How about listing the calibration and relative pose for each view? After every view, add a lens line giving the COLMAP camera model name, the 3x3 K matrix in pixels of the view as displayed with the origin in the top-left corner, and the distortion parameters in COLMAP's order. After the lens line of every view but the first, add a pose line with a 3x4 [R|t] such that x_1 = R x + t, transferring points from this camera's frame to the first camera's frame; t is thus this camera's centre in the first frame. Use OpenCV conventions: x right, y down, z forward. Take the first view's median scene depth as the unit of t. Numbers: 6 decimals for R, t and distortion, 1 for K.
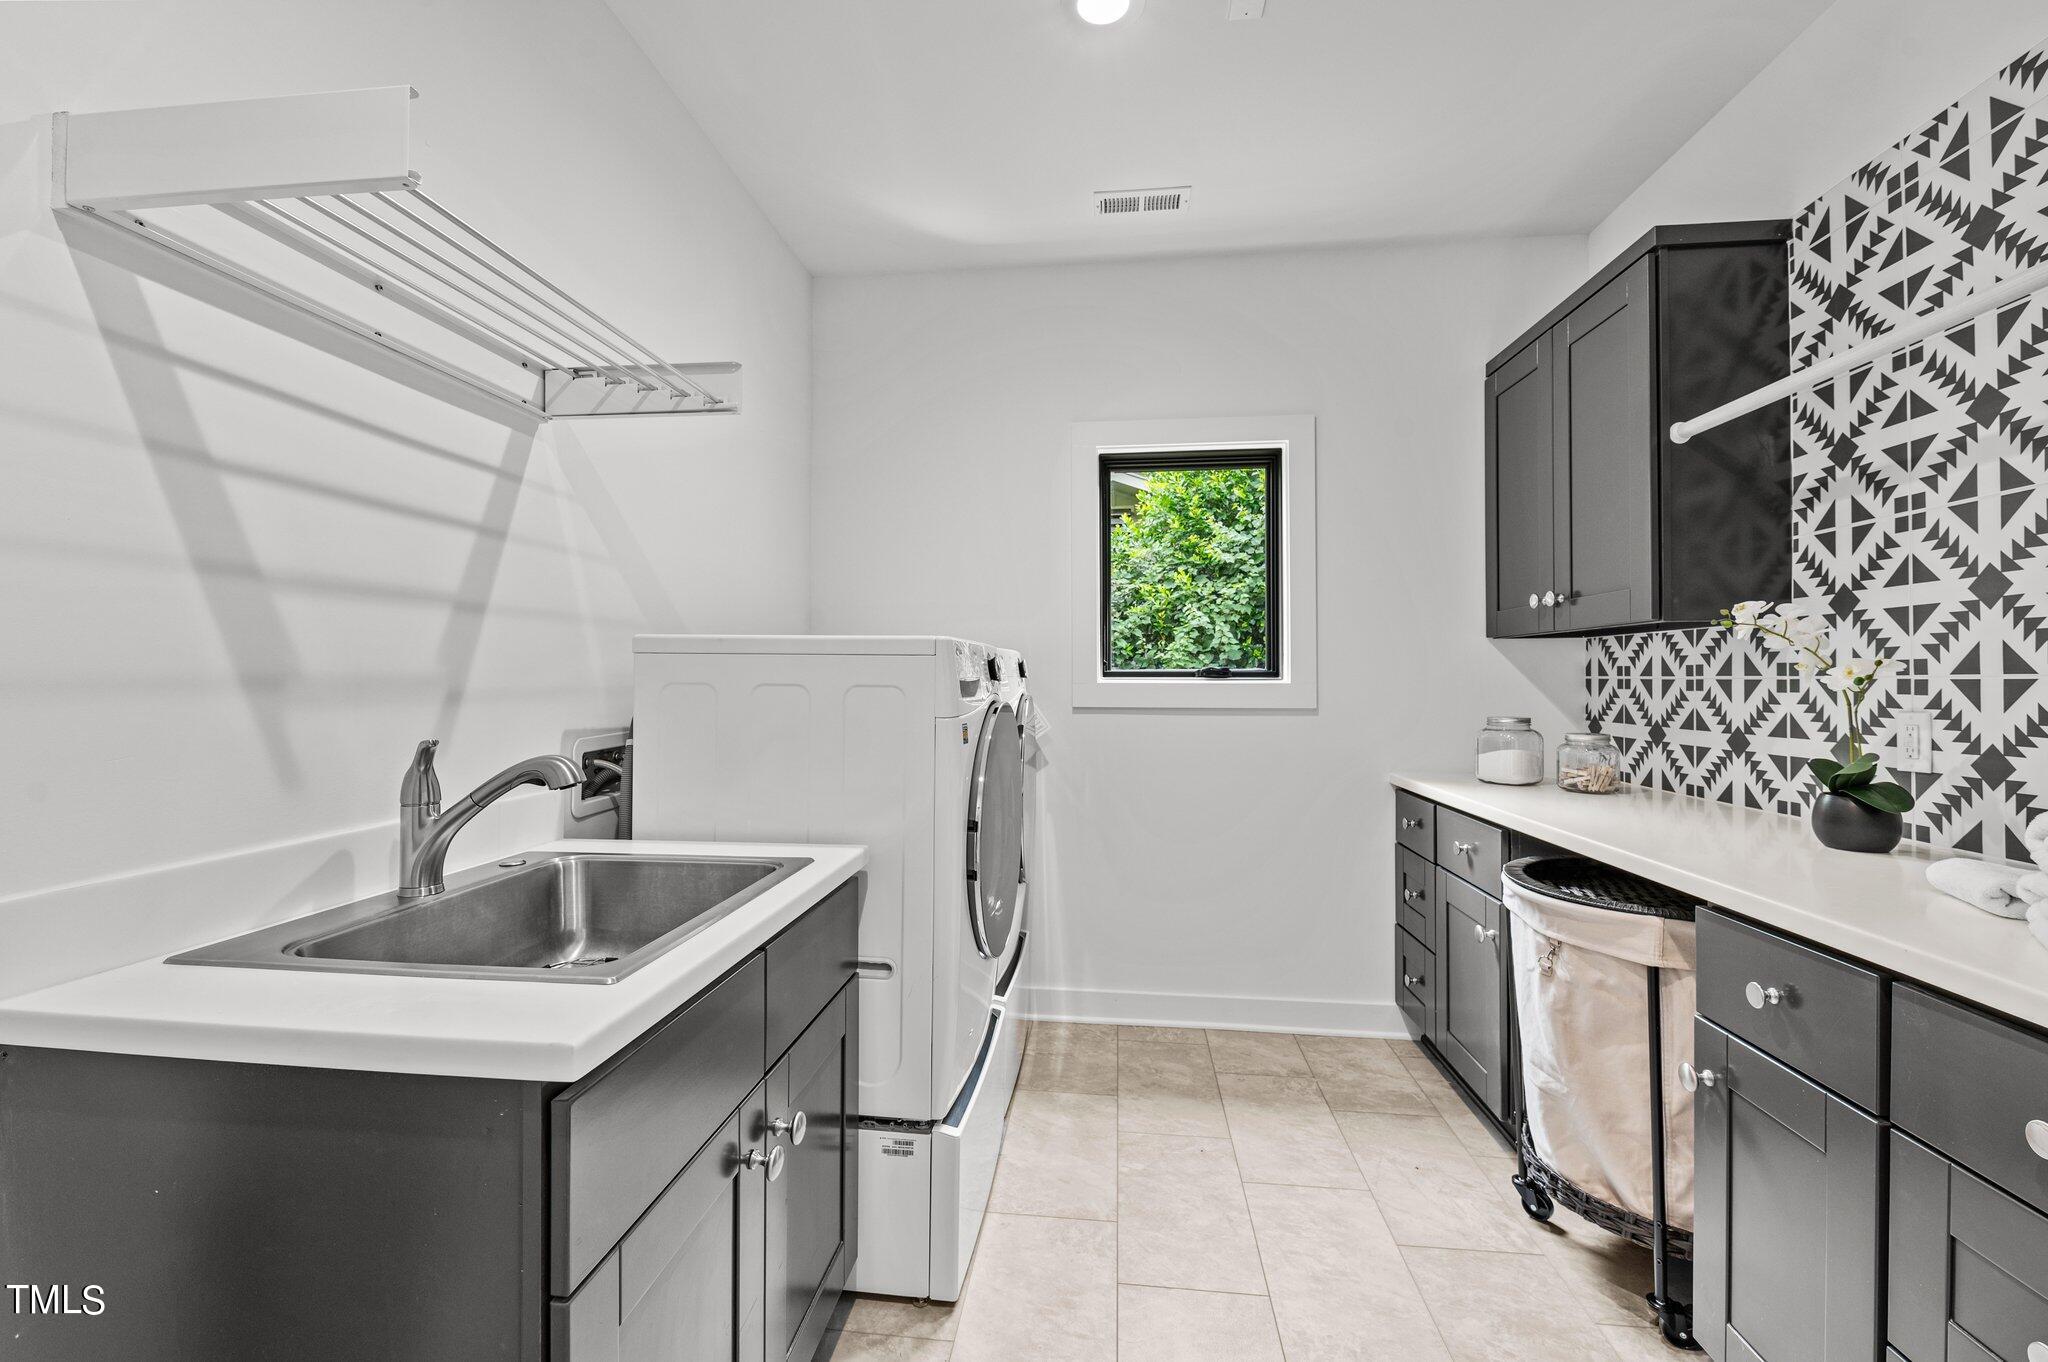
lens RADIAL K [[878.1, 0, 1008.6], [0, 878.1, 675.4], [0, 0, 1]] dist [0.005372, -0.005065]
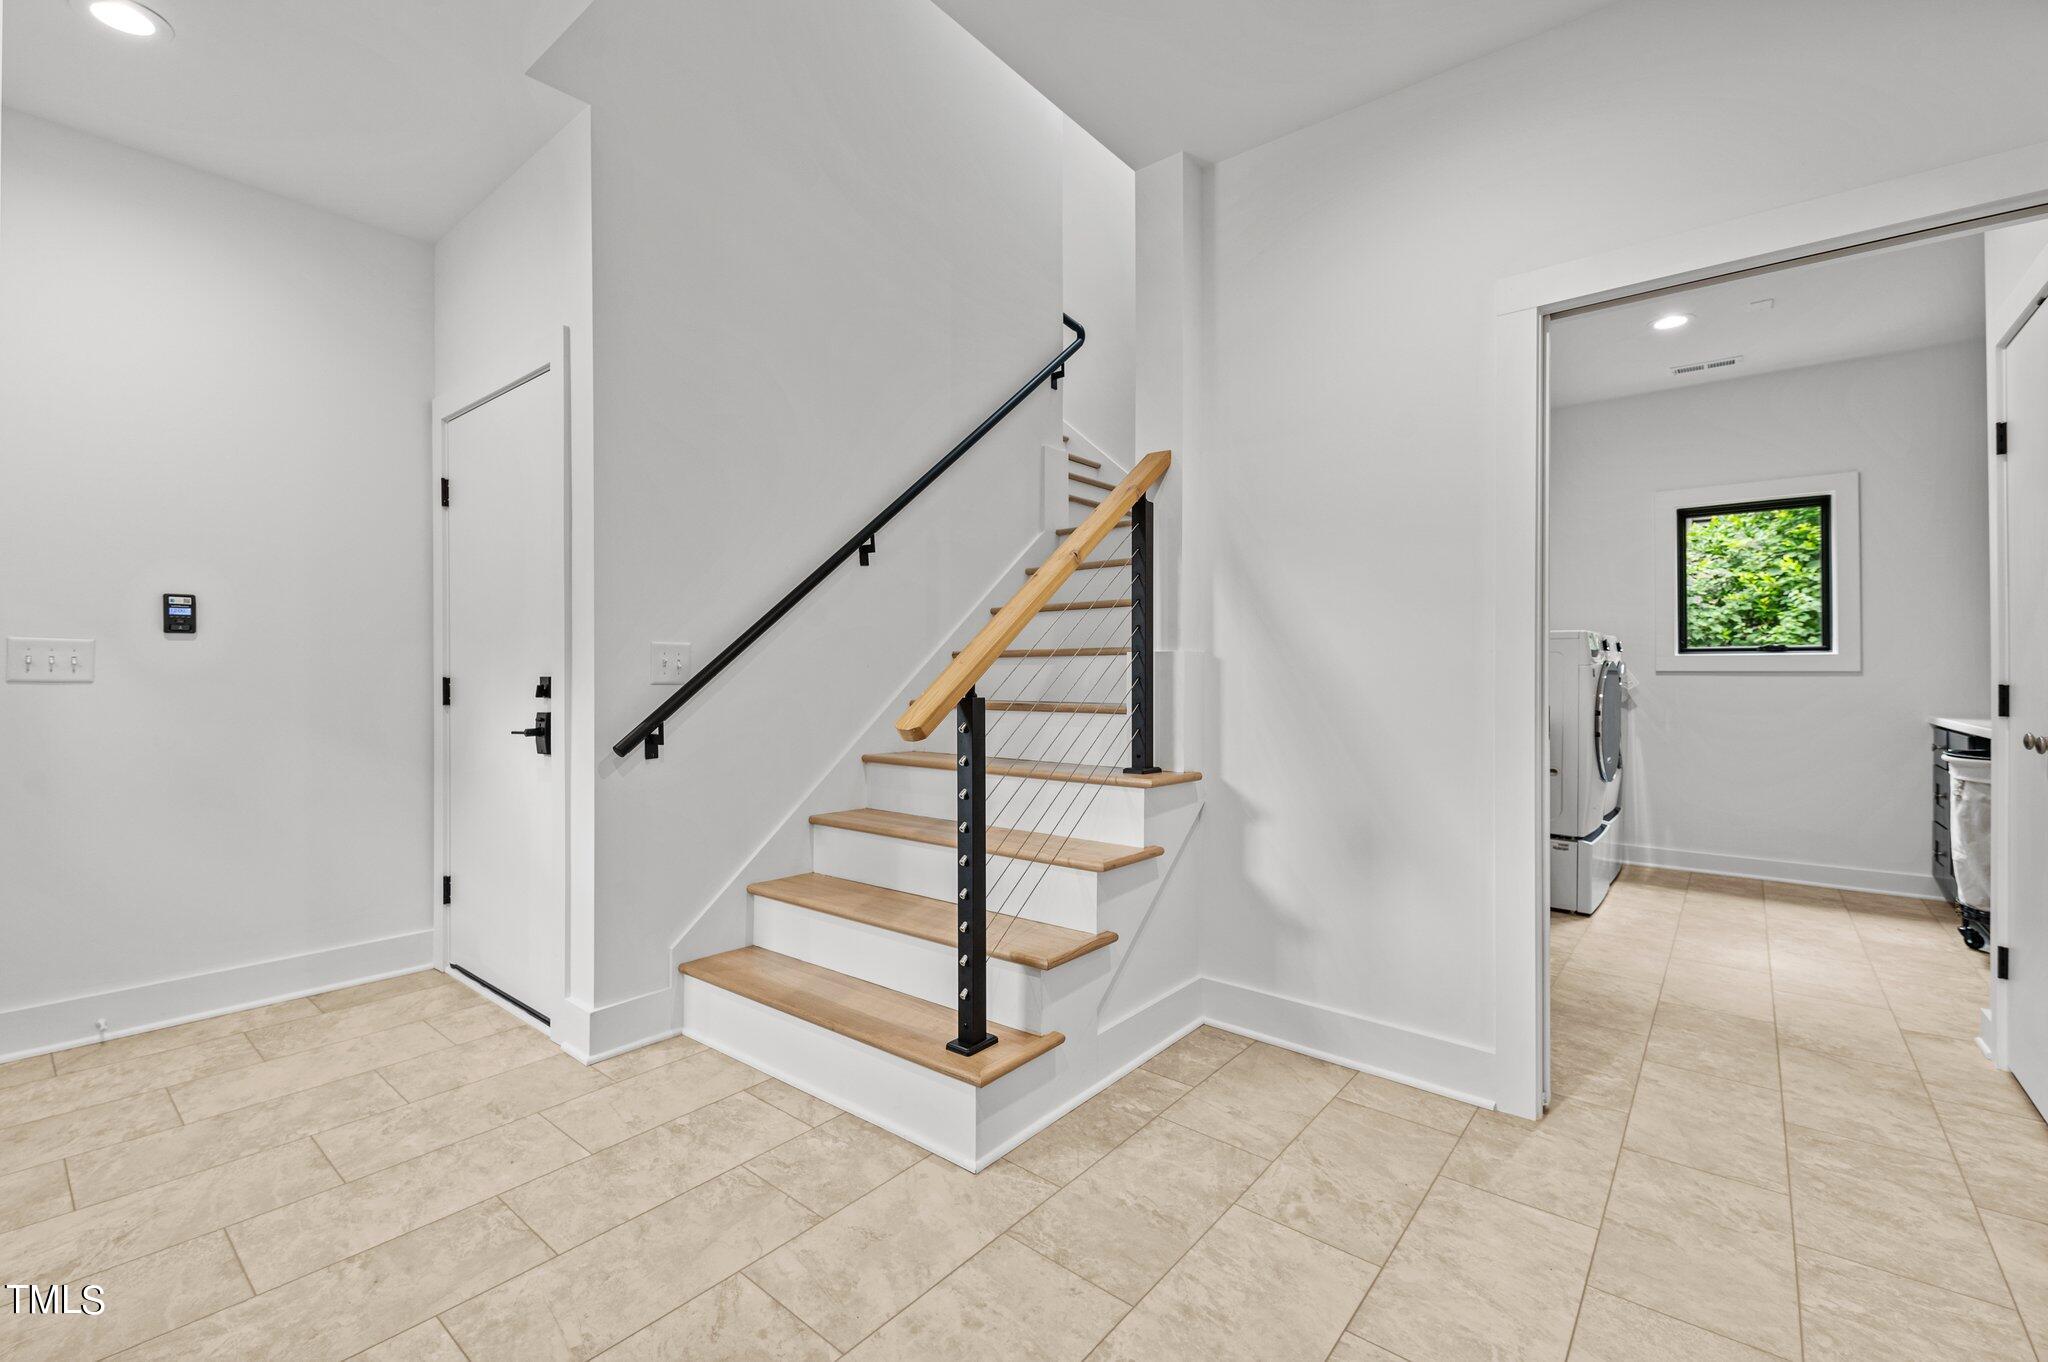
lens RADIAL K [[878.1, 0, 1005.5], [0, 878.1, 670.7], [0, 0, 1]] dist [0.005372, -0.005065]
pose [[0.839925, -0.001689, -0.542699, -0.071455], [0.002838, 0.999995, 0.001281, 0.041089], [0.542694, -0.002616, 0.839926, -1.343318]]
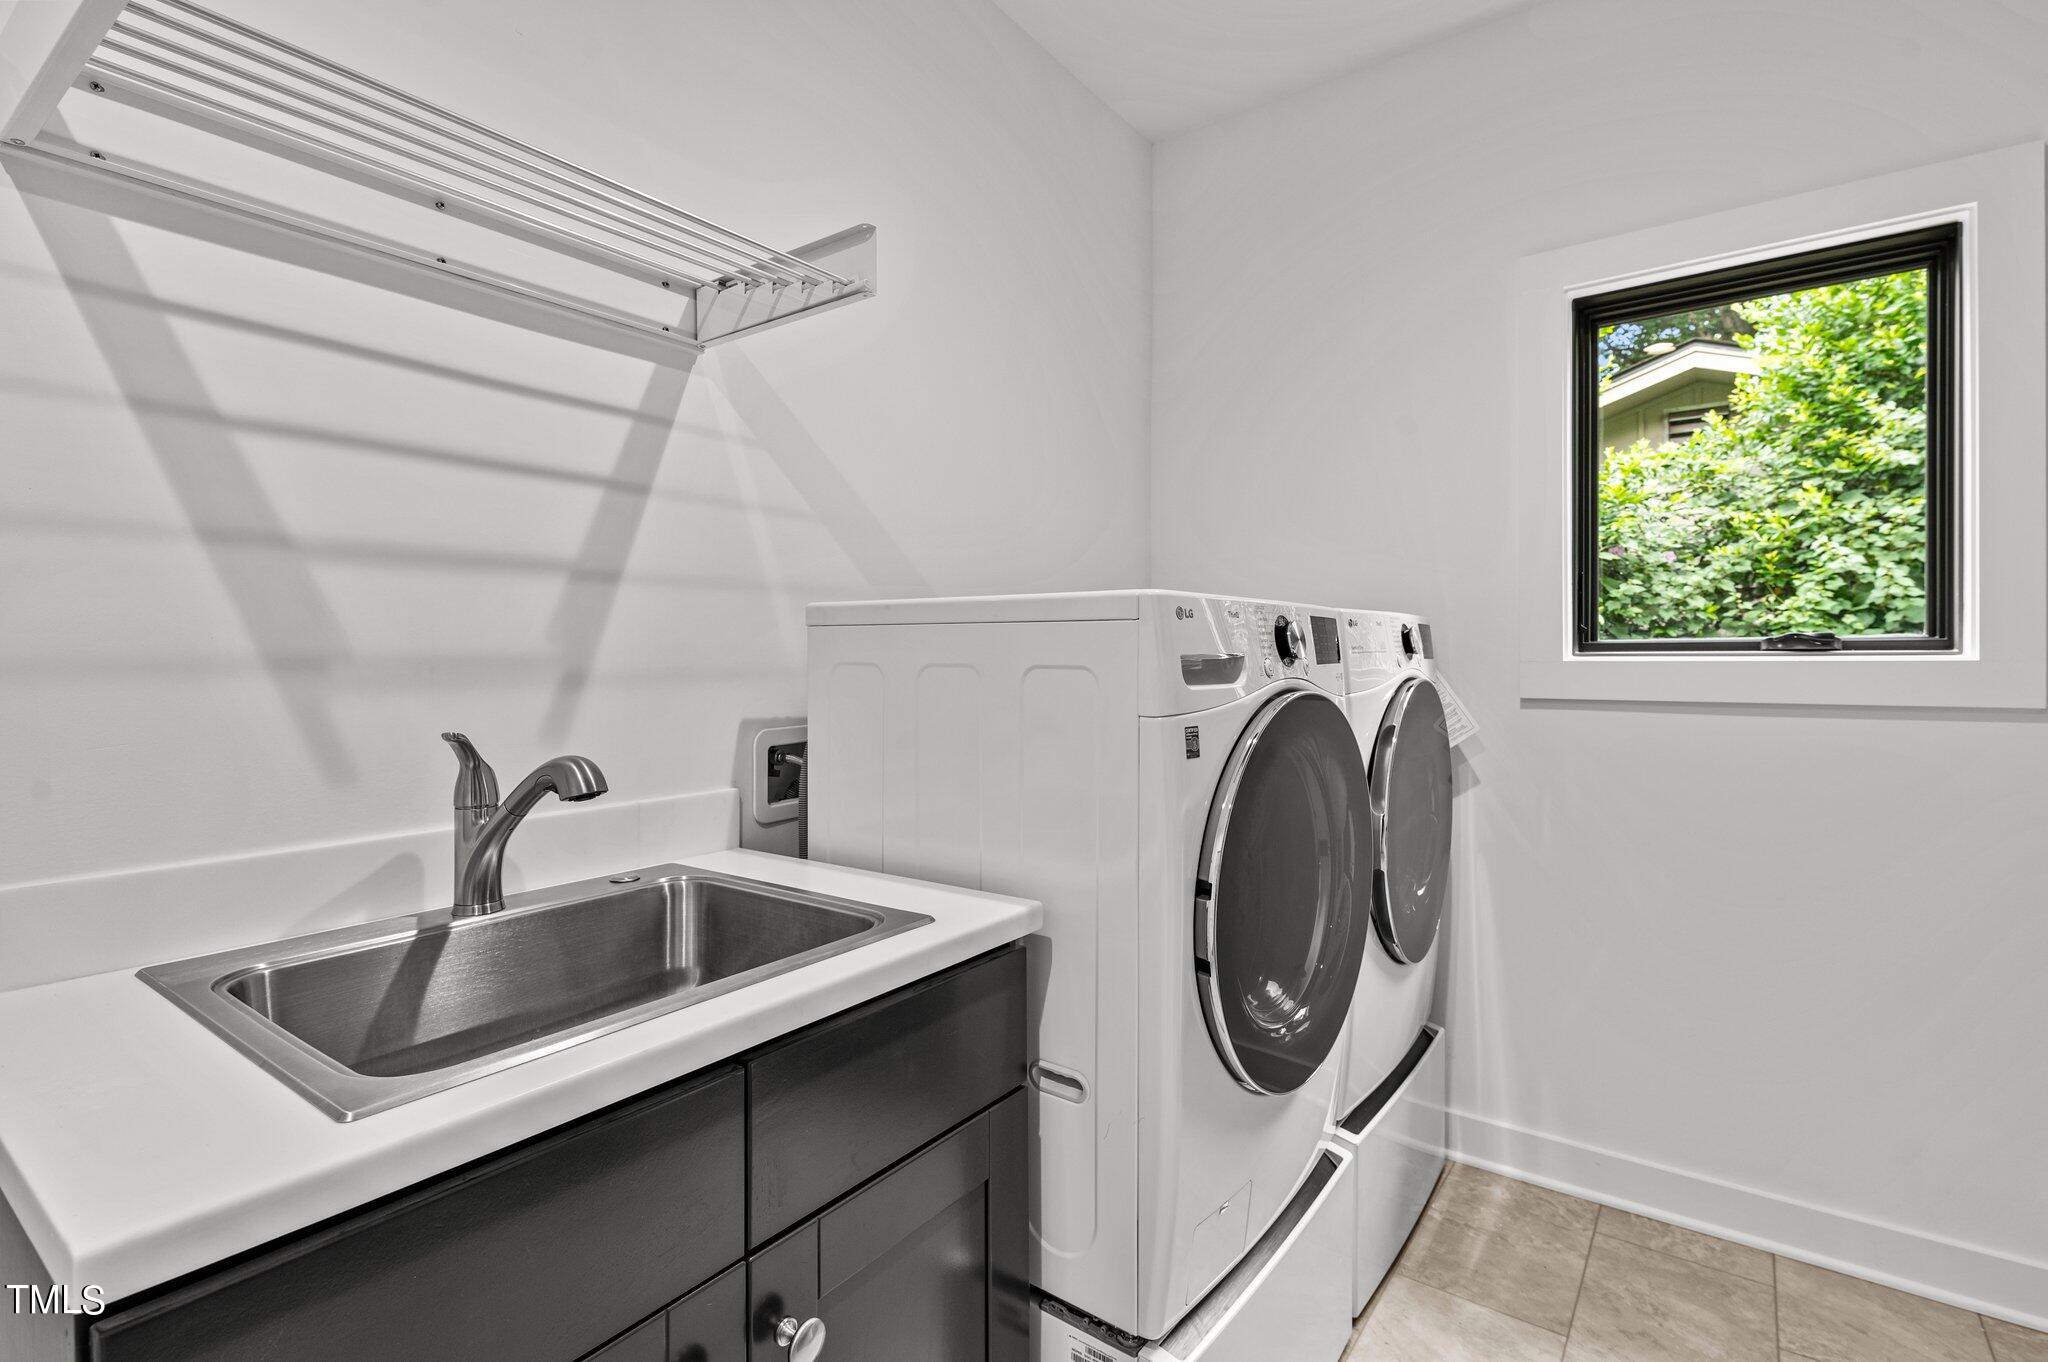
lens RADIAL K [[975.8, 0, 1005.8], [0, 975.8, 668.5], [0, 0, 1]] dist [0.018441, -0.005571]
pose [[0.868459, 0.000804, -0.495760, 0.139722], [0.007121, 0.999875, 0.014096, 0.001877], [0.495710, -0.015772, 0.868345, 0.245723]]
